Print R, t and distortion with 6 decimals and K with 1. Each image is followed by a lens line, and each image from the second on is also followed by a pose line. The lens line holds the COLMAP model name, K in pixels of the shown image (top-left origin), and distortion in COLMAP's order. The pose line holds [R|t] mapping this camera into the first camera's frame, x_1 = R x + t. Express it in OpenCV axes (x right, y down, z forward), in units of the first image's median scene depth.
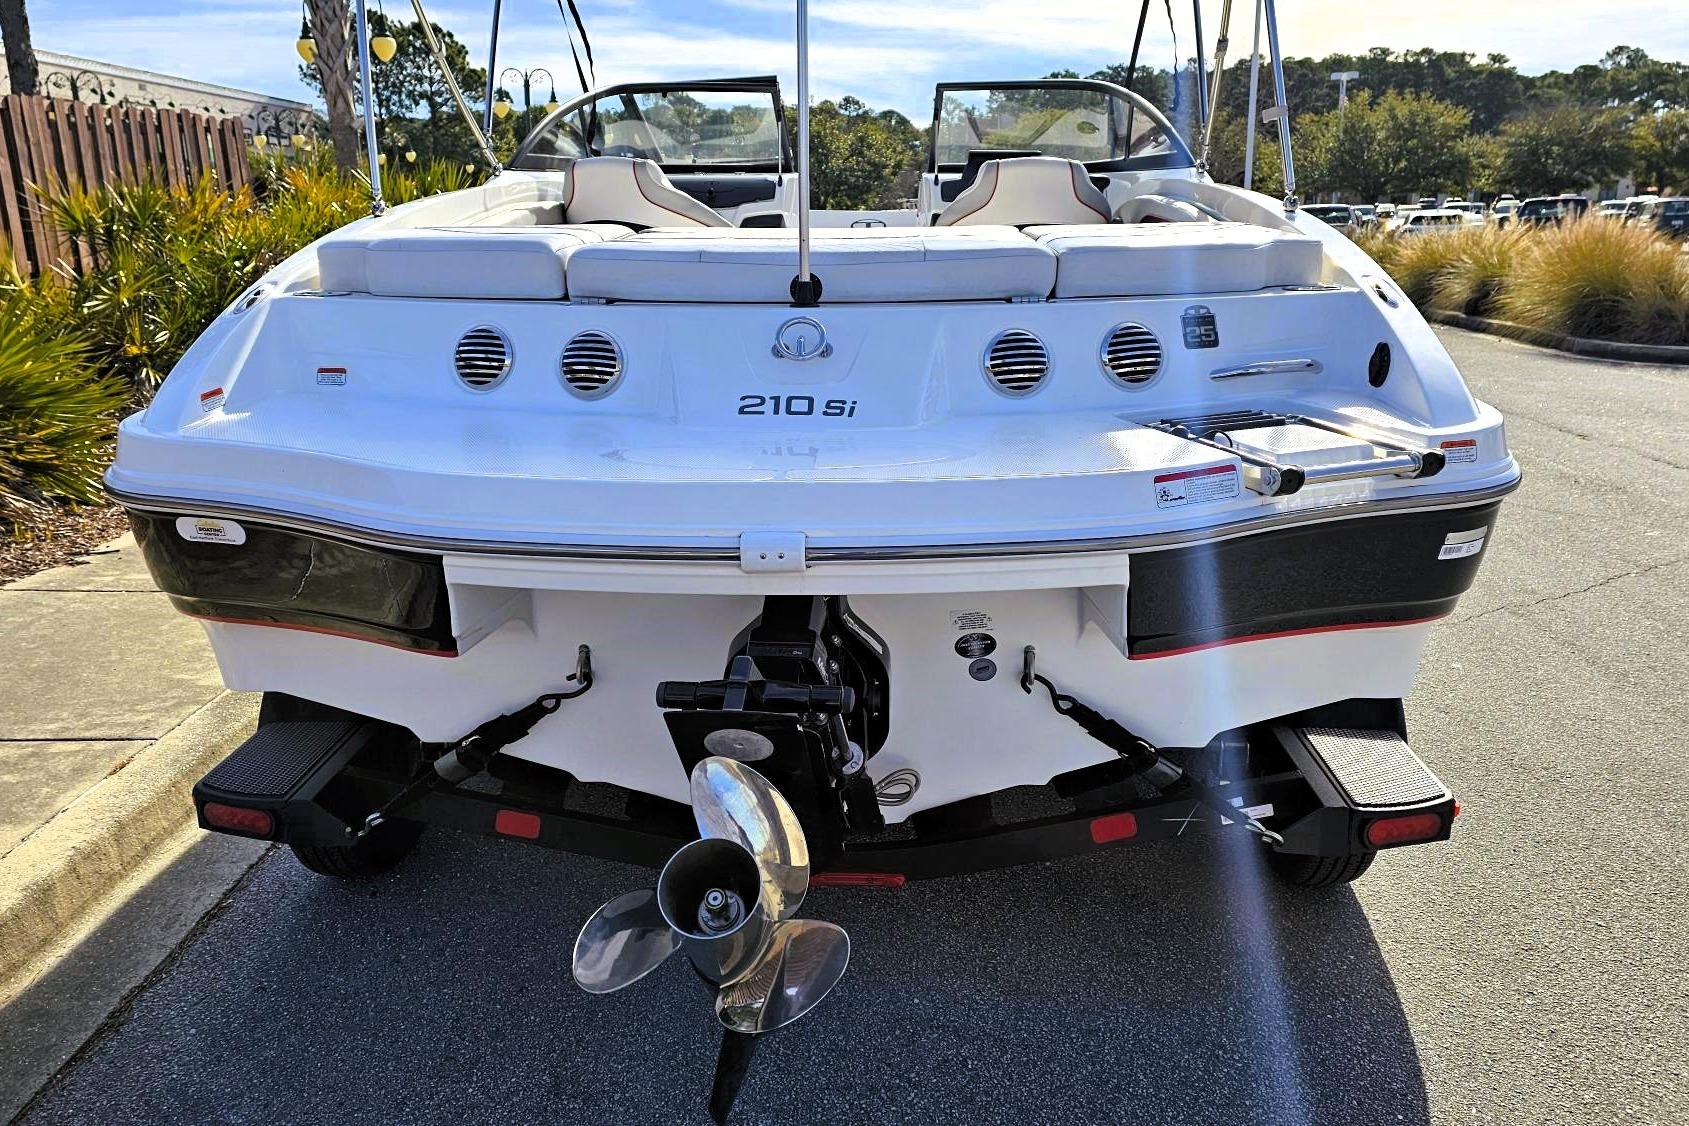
lens RADIAL K [[1328.4, 0, 862.3], [0, 1328.4, 556.7], [0, 0, 1]] dist [0.100972, -0.096130]
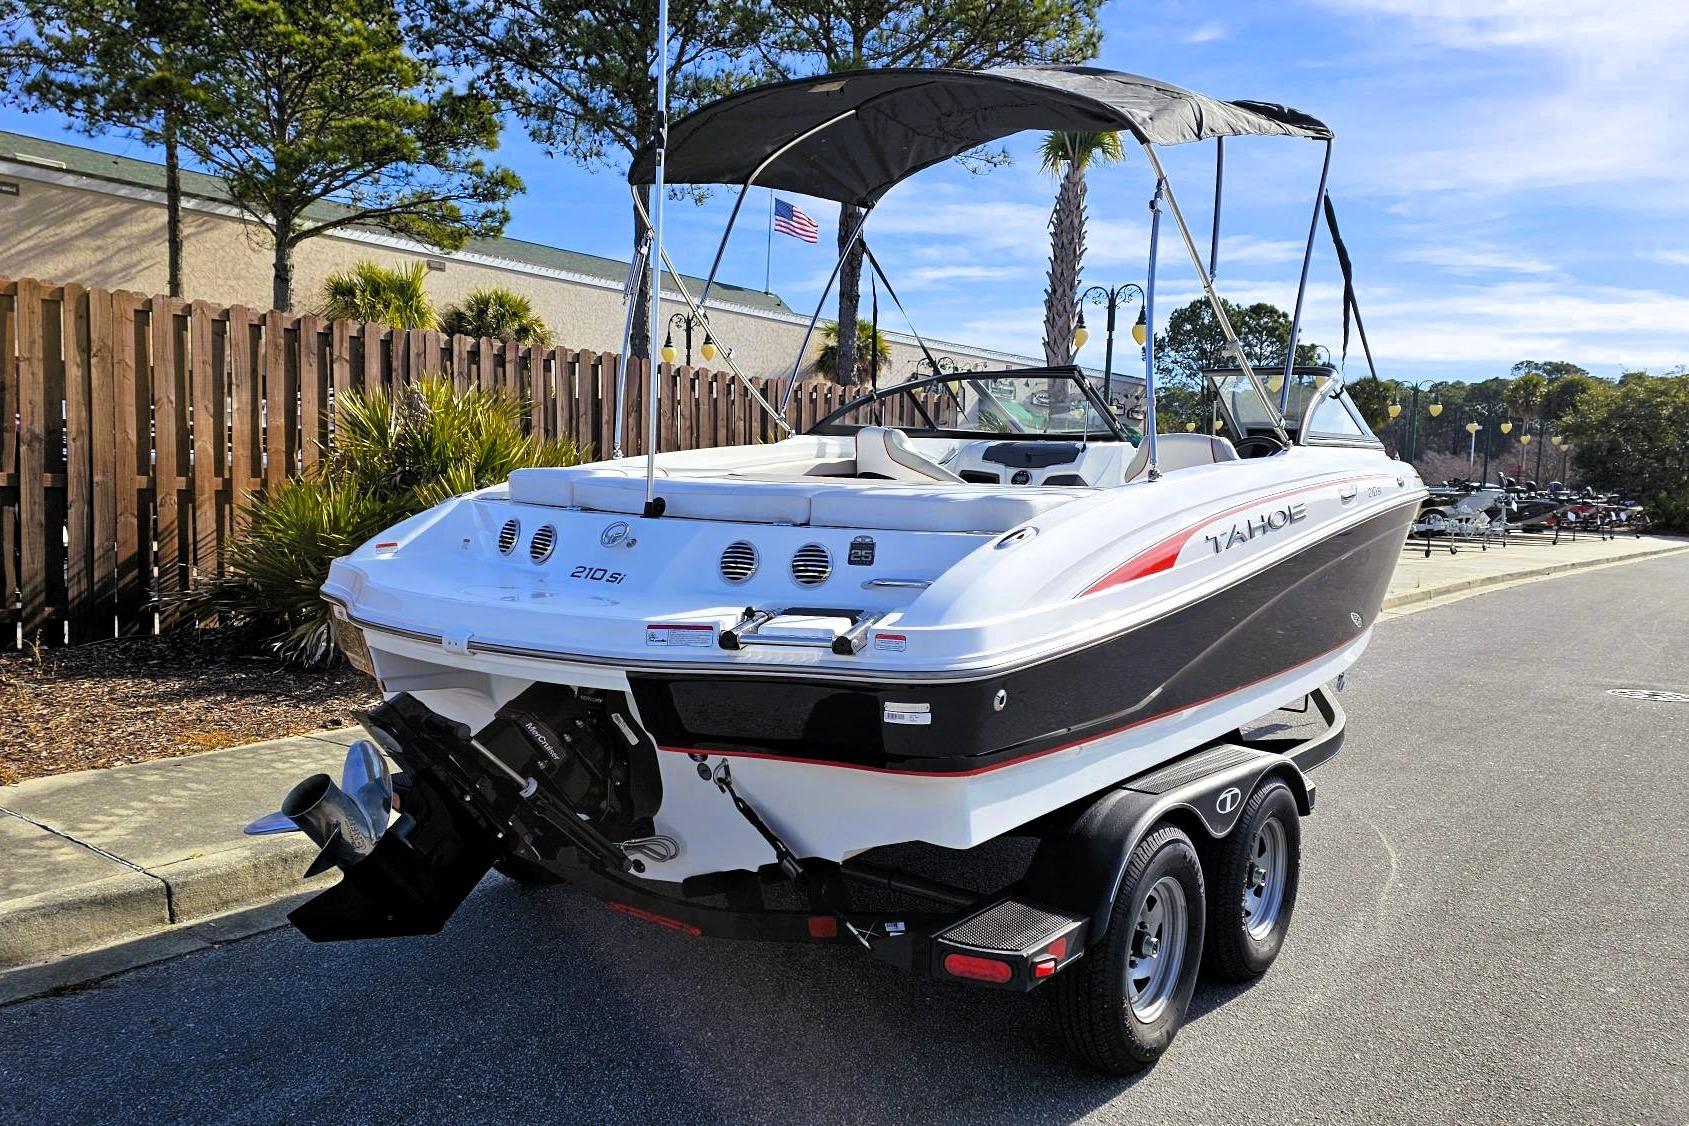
lens RADIAL K [[1342.3, 0, 844.5], [0, 1342.3, 563.0], [0, 0, 1]] dist [0.115453, -0.136340]
pose [[0.821976, 0.080638, -0.563784, 0.988955], [-0.184061, 0.974415, -0.128983, 0.024284], [0.538959, 0.209792, 0.815788, -0.143853]]
